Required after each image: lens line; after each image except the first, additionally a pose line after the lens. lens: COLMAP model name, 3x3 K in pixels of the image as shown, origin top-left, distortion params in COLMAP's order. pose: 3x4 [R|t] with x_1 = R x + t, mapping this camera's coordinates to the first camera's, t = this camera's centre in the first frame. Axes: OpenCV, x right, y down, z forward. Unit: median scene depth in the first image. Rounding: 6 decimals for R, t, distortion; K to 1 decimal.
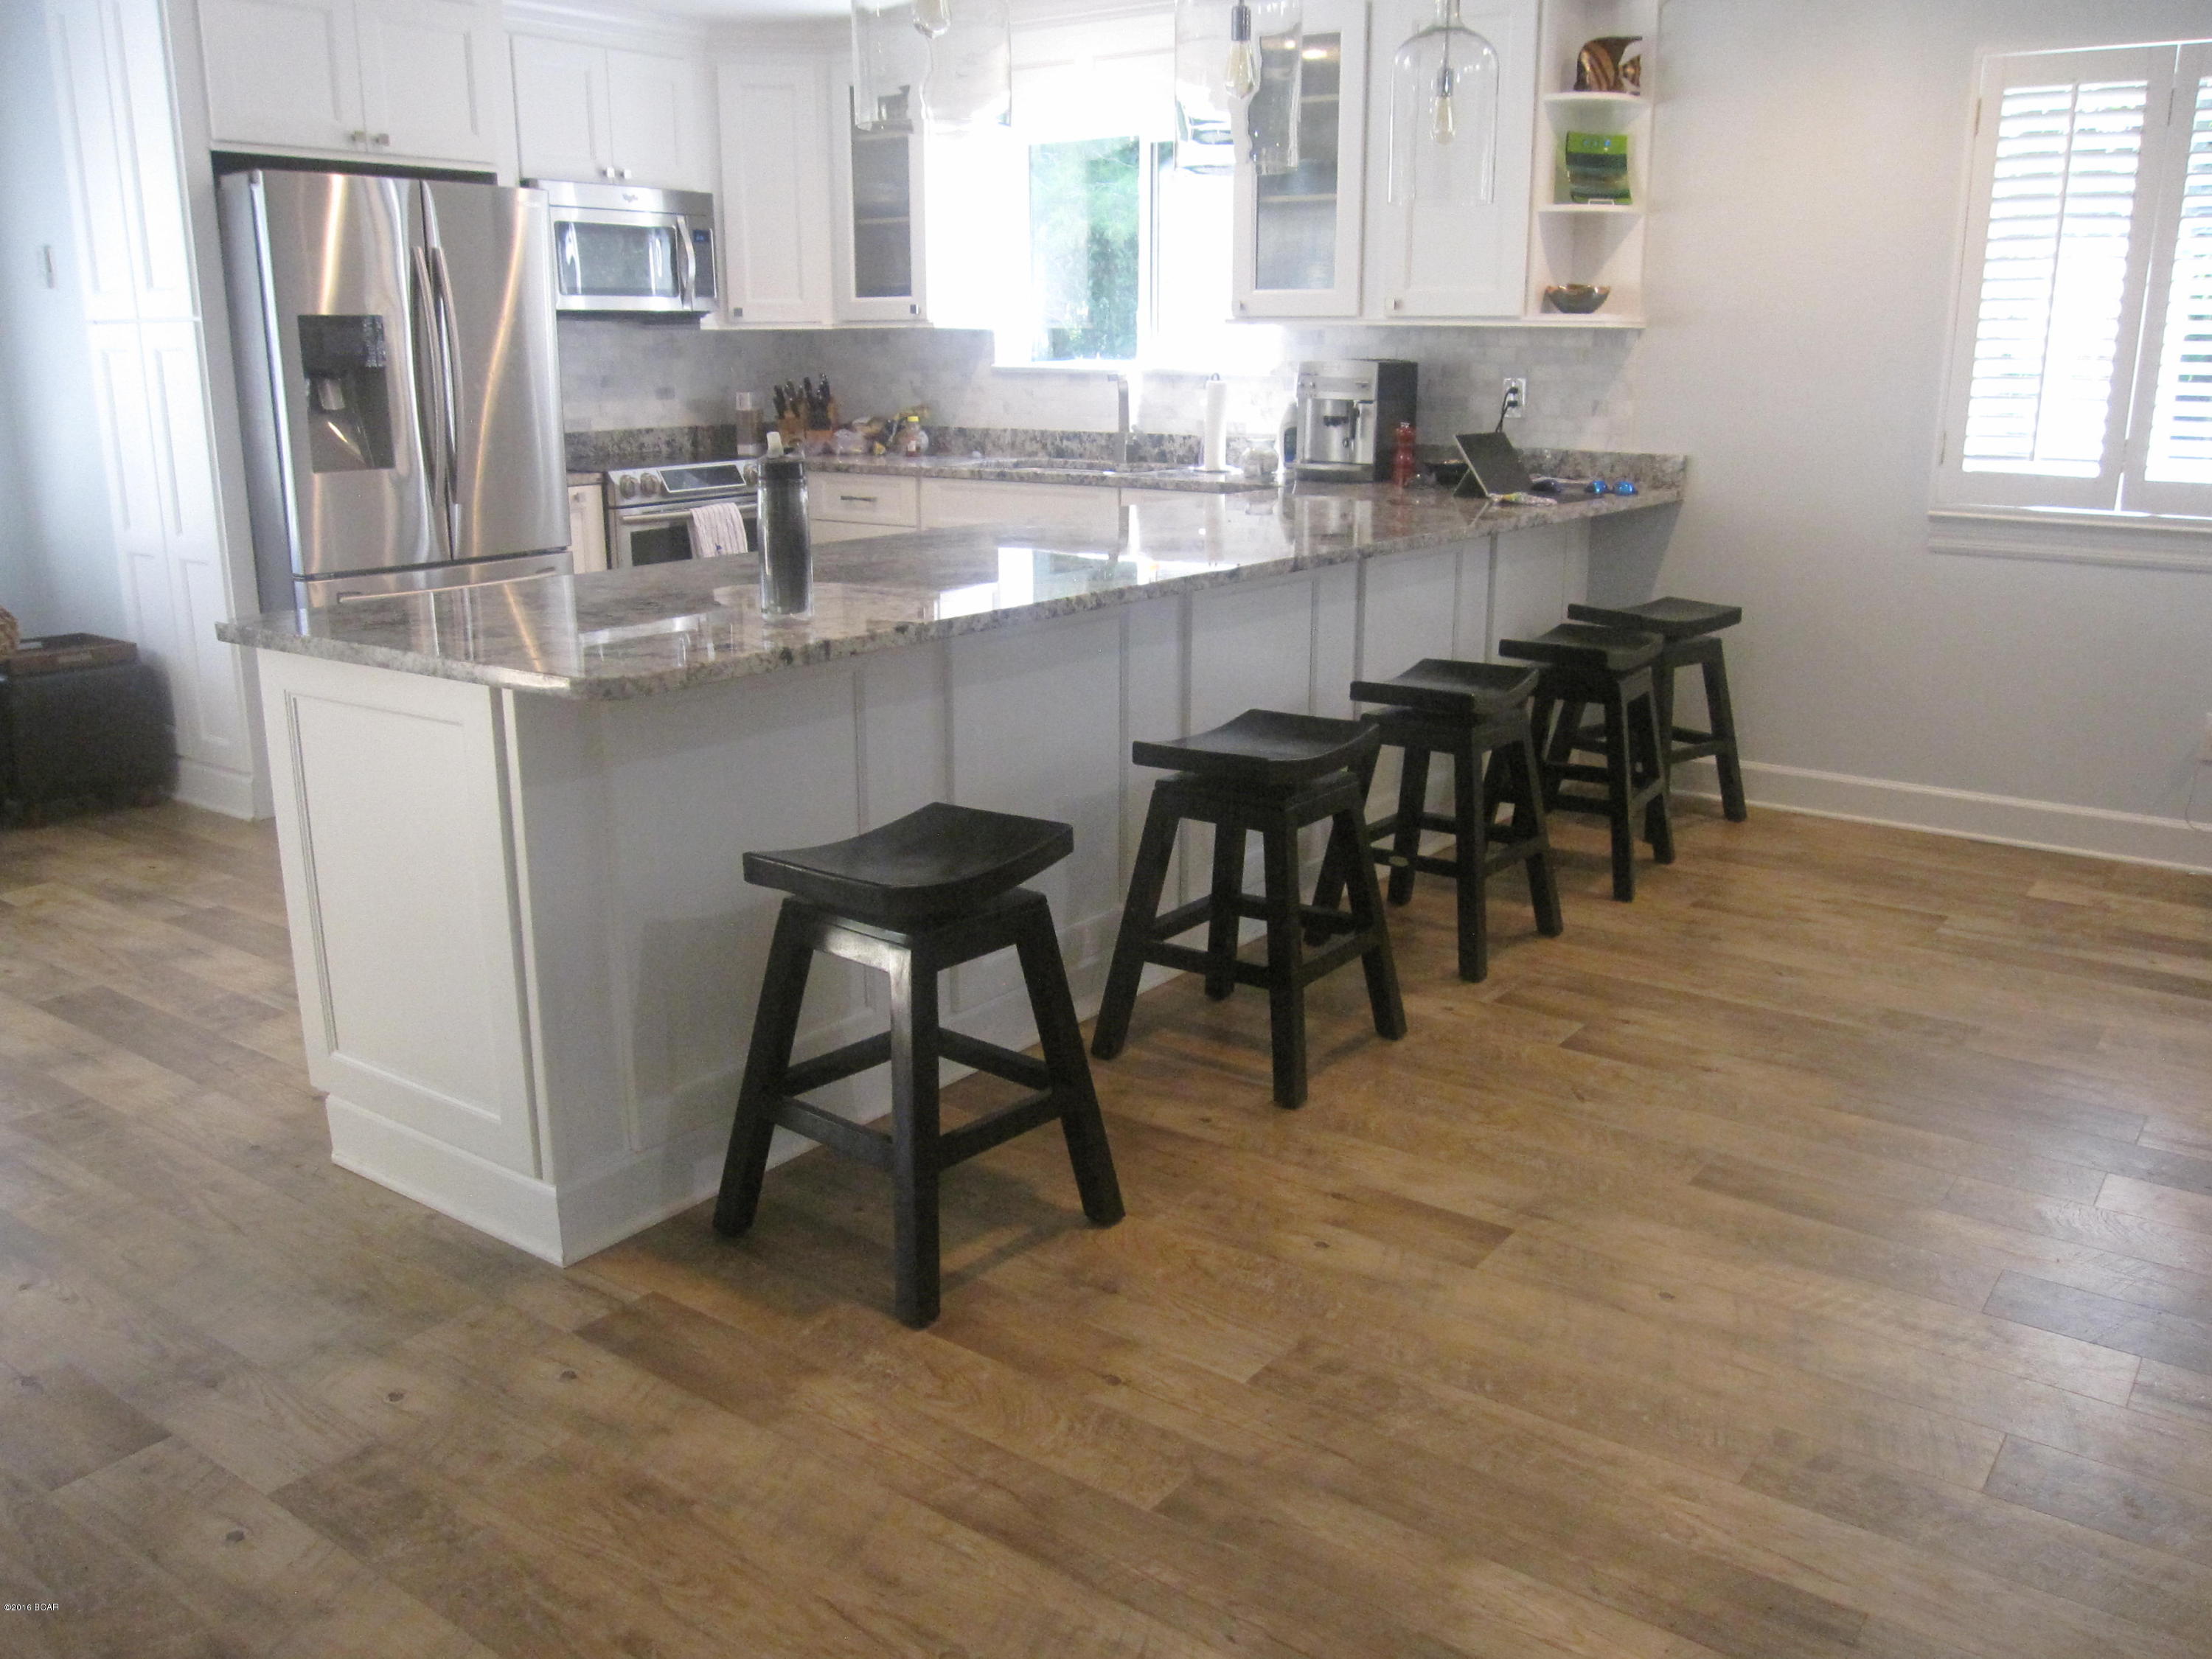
lens RADIAL K [[1837.5, 0, 1109.8], [0, 1837.5, 835.0], [0, 0, 1]] dist [-0.076638, 0.056514]
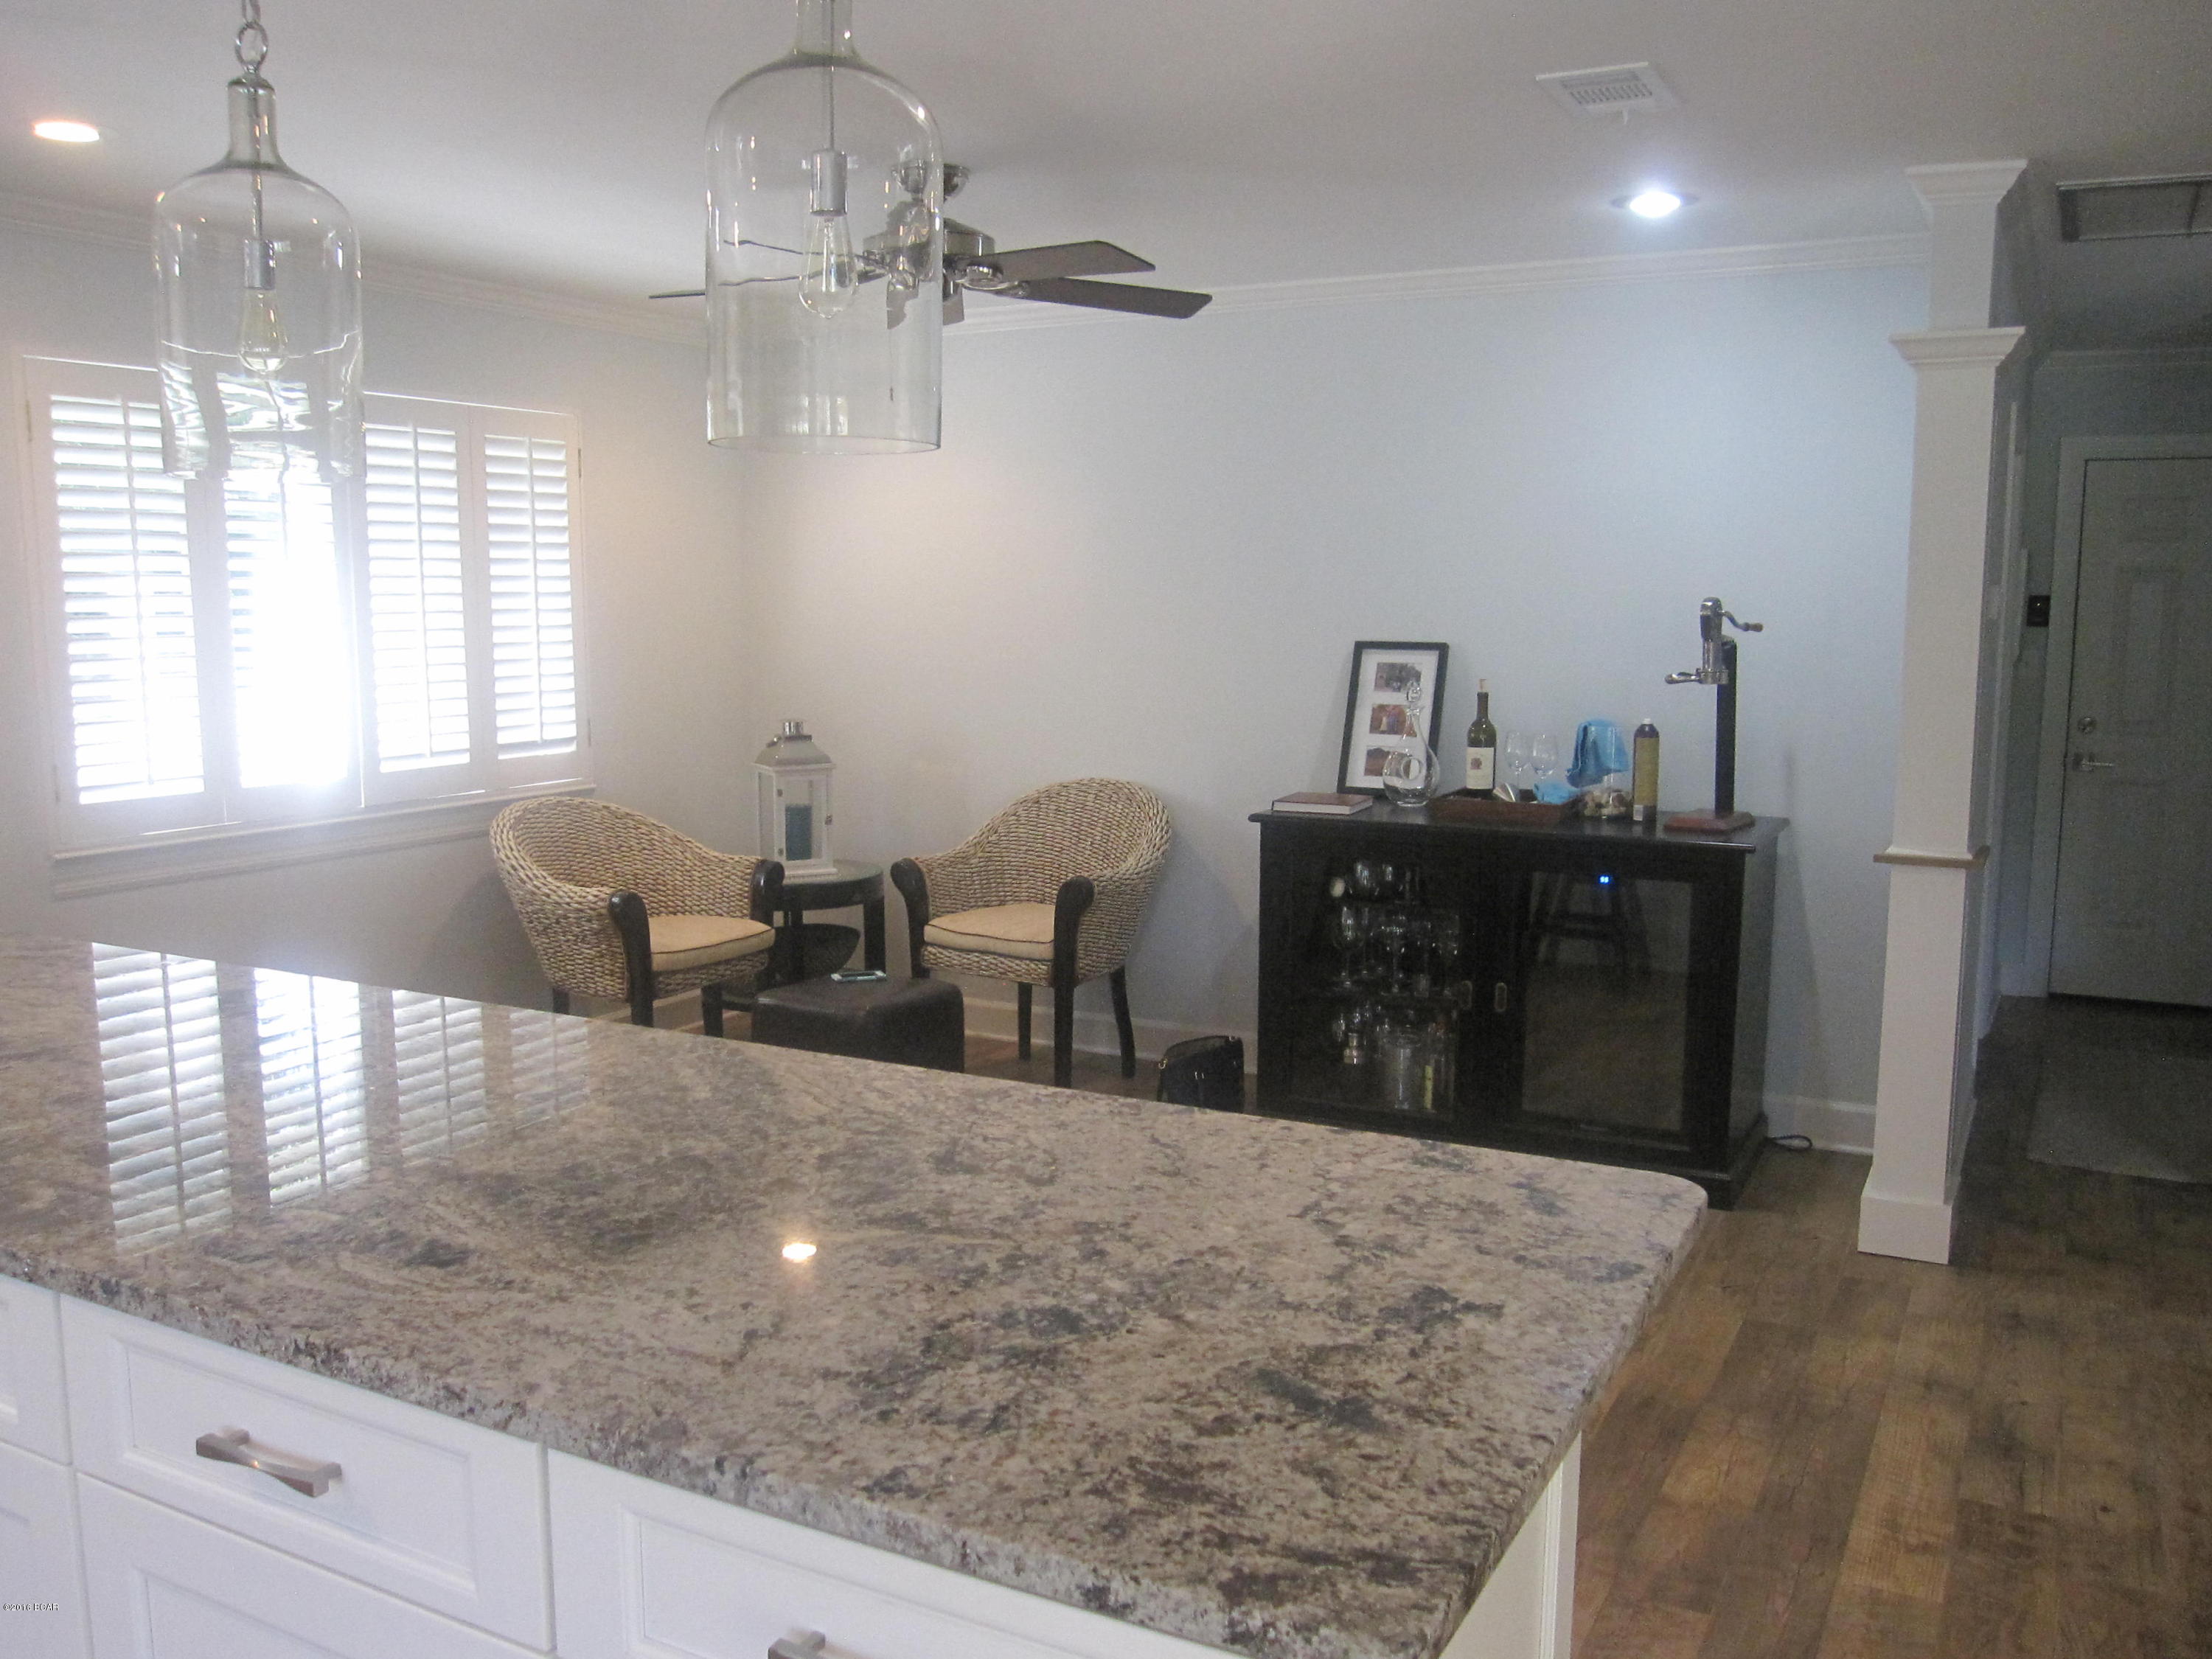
lens RADIAL K [[1837.5, 0, 1108.9], [0, 1837.5, 833.3], [0, 0, 1]] dist [-0.076638, 0.056514]
pose [[-0.146553, -0.126004, 0.981145, -0.437769], [0.247993, 0.955499, 0.159753, -0.186226], [-0.957613, 0.266729, -0.108783, 0.558550]]
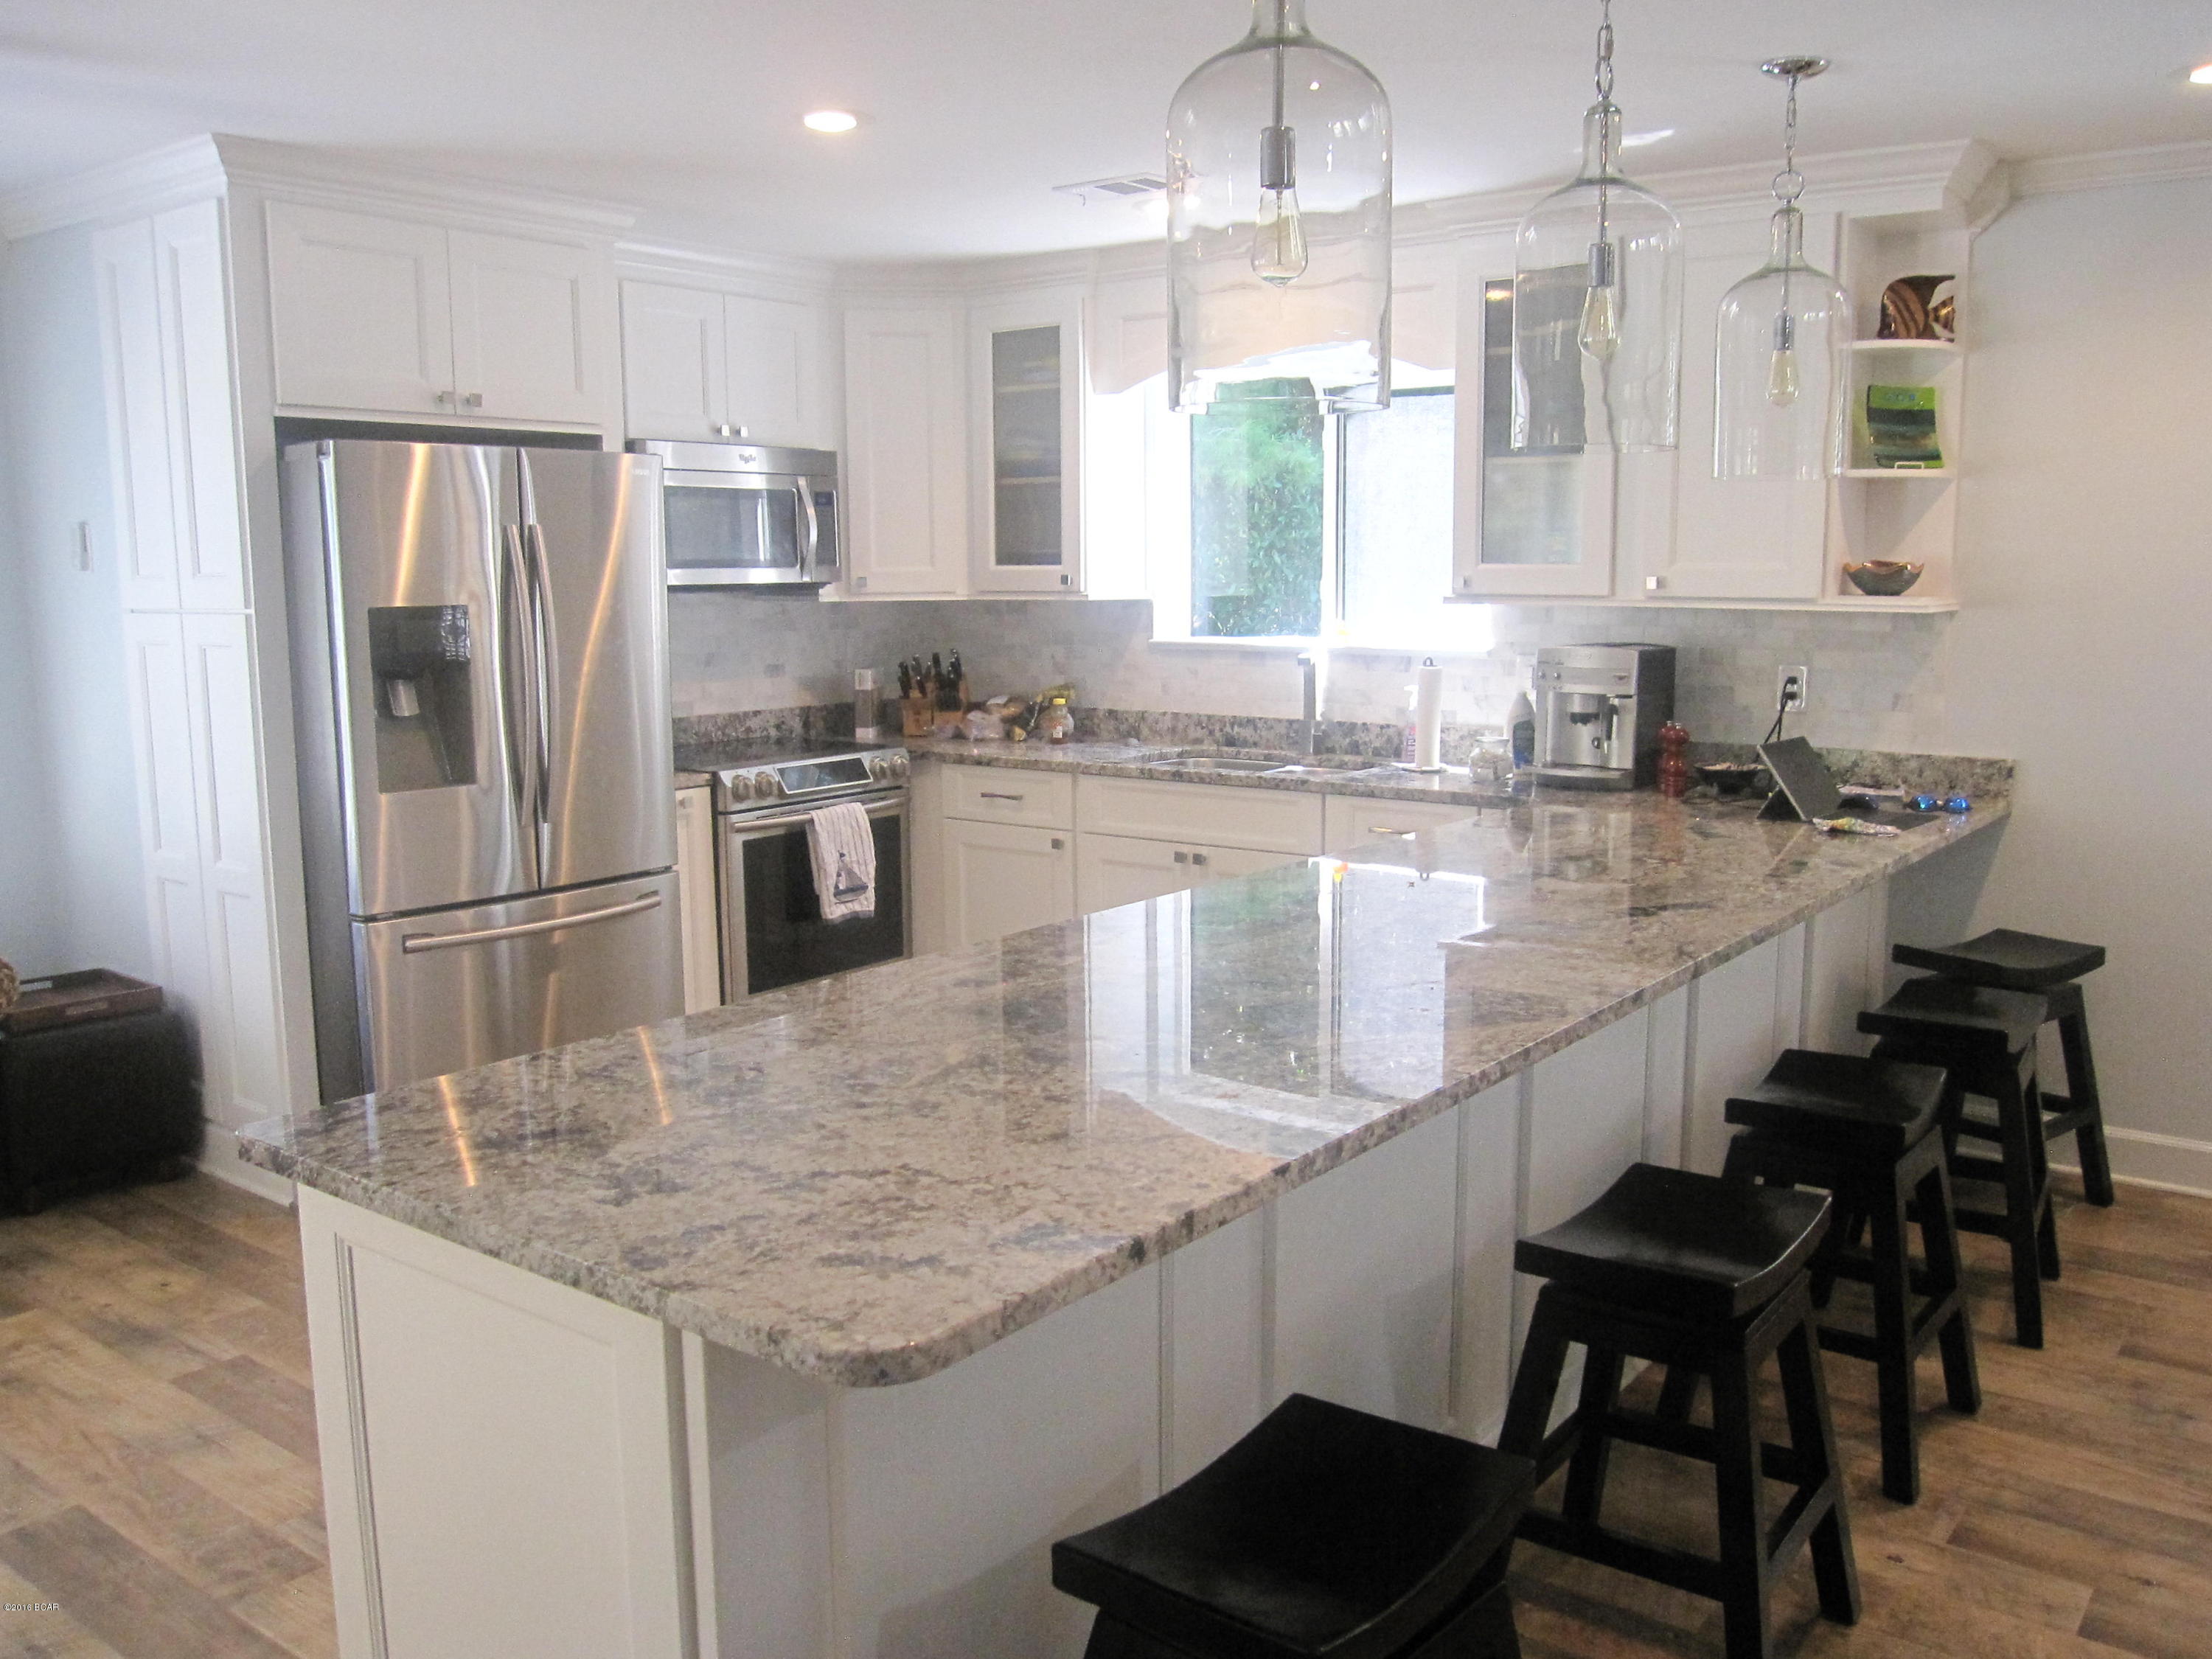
lens RADIAL K [[1837.5, 0, 1110.4], [0, 1837.5, 840.2], [0, 0, 1]] dist [-0.076638, 0.056514]
pose [[0.999736, -0.003282, -0.022761, -0.081814], [0.000685, 0.993572, -0.113200, -0.079890], [0.022986, 0.113154, 0.993311, 0.173410]]
